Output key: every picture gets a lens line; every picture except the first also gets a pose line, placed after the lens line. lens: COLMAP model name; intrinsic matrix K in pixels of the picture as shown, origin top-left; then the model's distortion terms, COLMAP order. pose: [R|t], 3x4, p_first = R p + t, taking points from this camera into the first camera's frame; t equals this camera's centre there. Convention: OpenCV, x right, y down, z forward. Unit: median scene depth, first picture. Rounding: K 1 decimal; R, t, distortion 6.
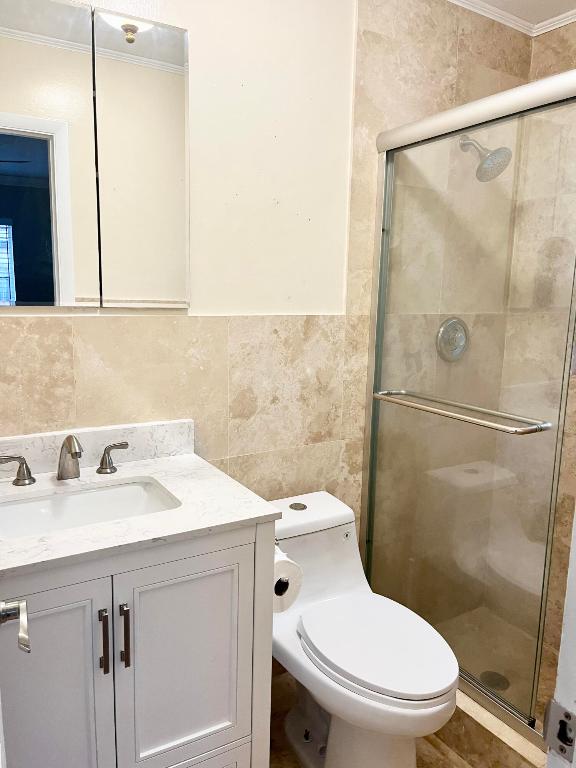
lens RADIAL K [[586.3, 0, 290.8], [0, 586.3, 393.1], [0, 0, 1]] dist [0.080978, -0.107200]
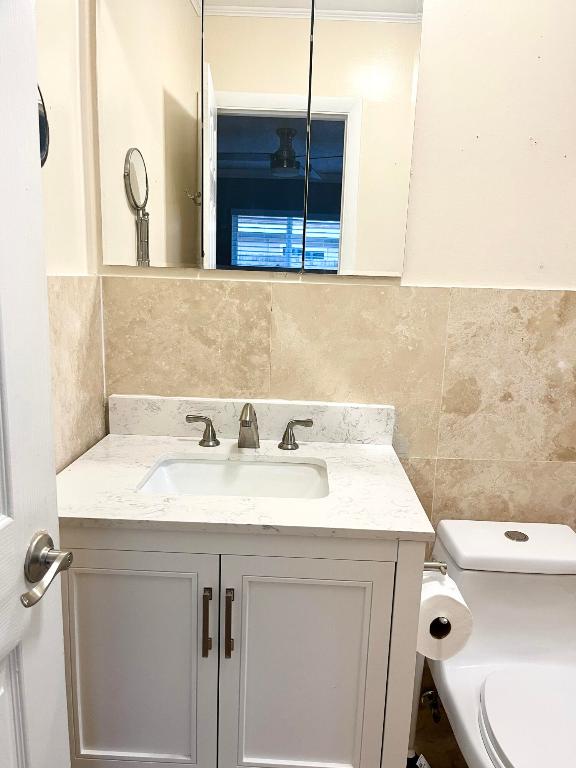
lens RADIAL K [[586.3, 0, 290.8], [0, 586.3, 393.1], [0, 0, 1]] dist [0.080978, -0.107200]
pose [[0.844516, 0.111617, -0.523769, 0.162860], [-0.109459, 0.993368, 0.035200, 0.011650], [0.524224, 0.027604, 0.851133, 0.188179]]
